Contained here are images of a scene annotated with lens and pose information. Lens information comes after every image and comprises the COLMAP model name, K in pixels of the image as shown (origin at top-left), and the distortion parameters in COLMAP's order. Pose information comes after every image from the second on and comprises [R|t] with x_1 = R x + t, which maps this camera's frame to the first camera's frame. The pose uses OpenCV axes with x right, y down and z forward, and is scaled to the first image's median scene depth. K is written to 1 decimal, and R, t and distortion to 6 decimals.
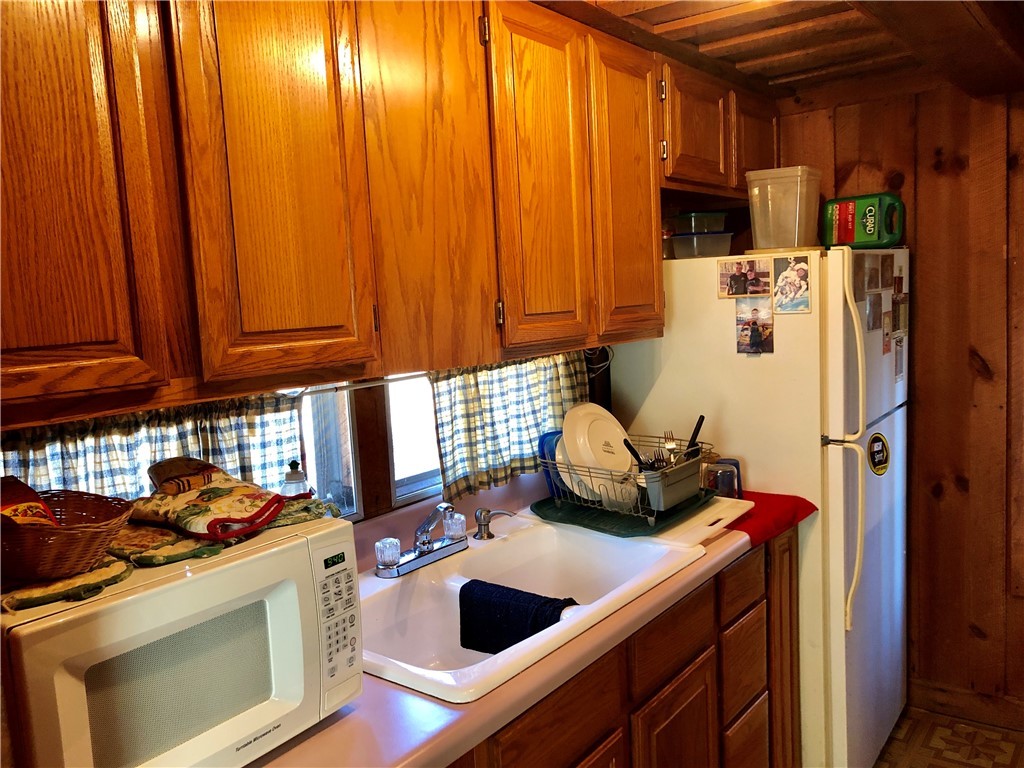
lens RADIAL K [[836.9, 0, 505.9], [0, 836.9, 387.4], [0, 0, 1]] dist [-0.000486, -0.016845]
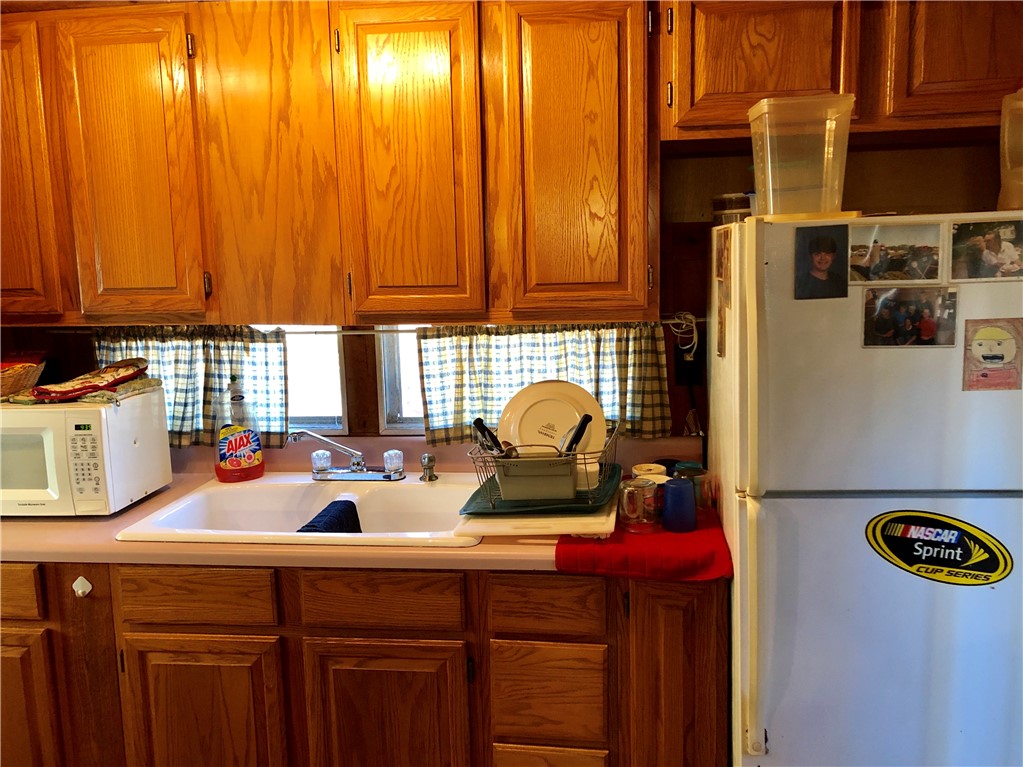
lens RADIAL K [[836.1, 0, 505.1], [0, 836.1, 381.3], [0, 0, 1]] dist [-0.000486, -0.016845]
pose [[0.512067, 0.163481, -0.843244, 1.193654], [-0.098620, 0.986418, 0.131351, -0.138307], [0.853265, 0.015901, 0.521235, 0.617302]]
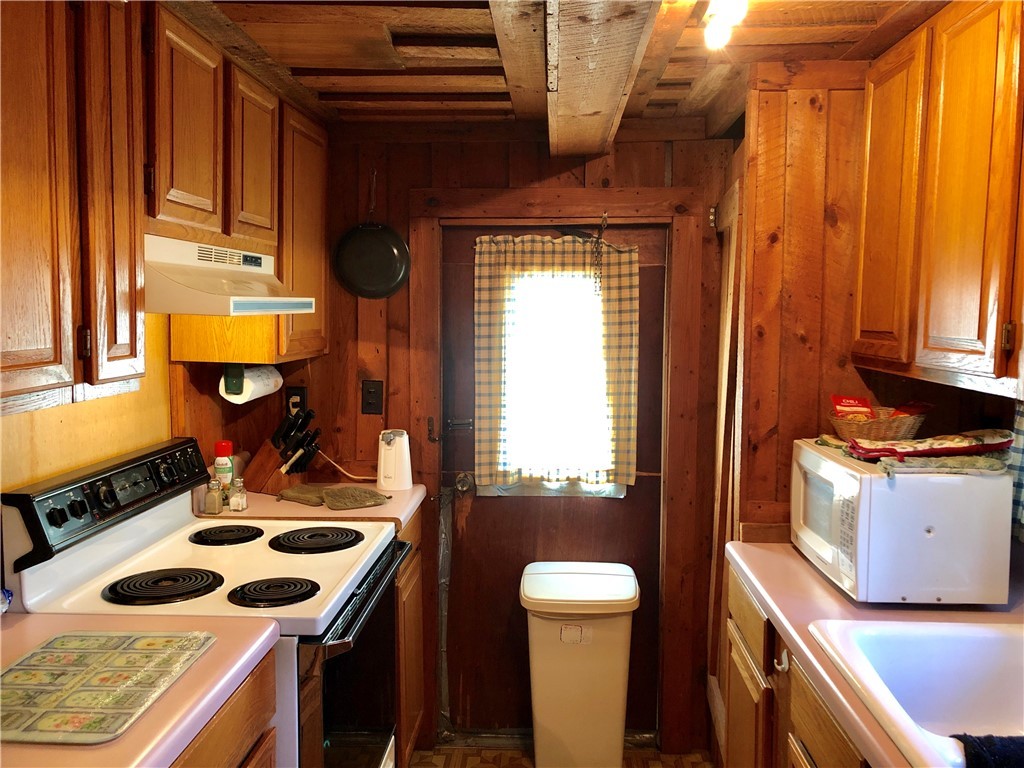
lens RADIAL K [[836.9, 0, 512.9], [0, 836.9, 381.0], [0, 0, 1]] dist [-0.000486, -0.016845]
pose [[-0.822268, 0.098399, -0.560529, 0.795197], [-0.024477, 0.977913, 0.207575, -0.199630], [0.568574, 0.184402, -0.801698, 1.311042]]
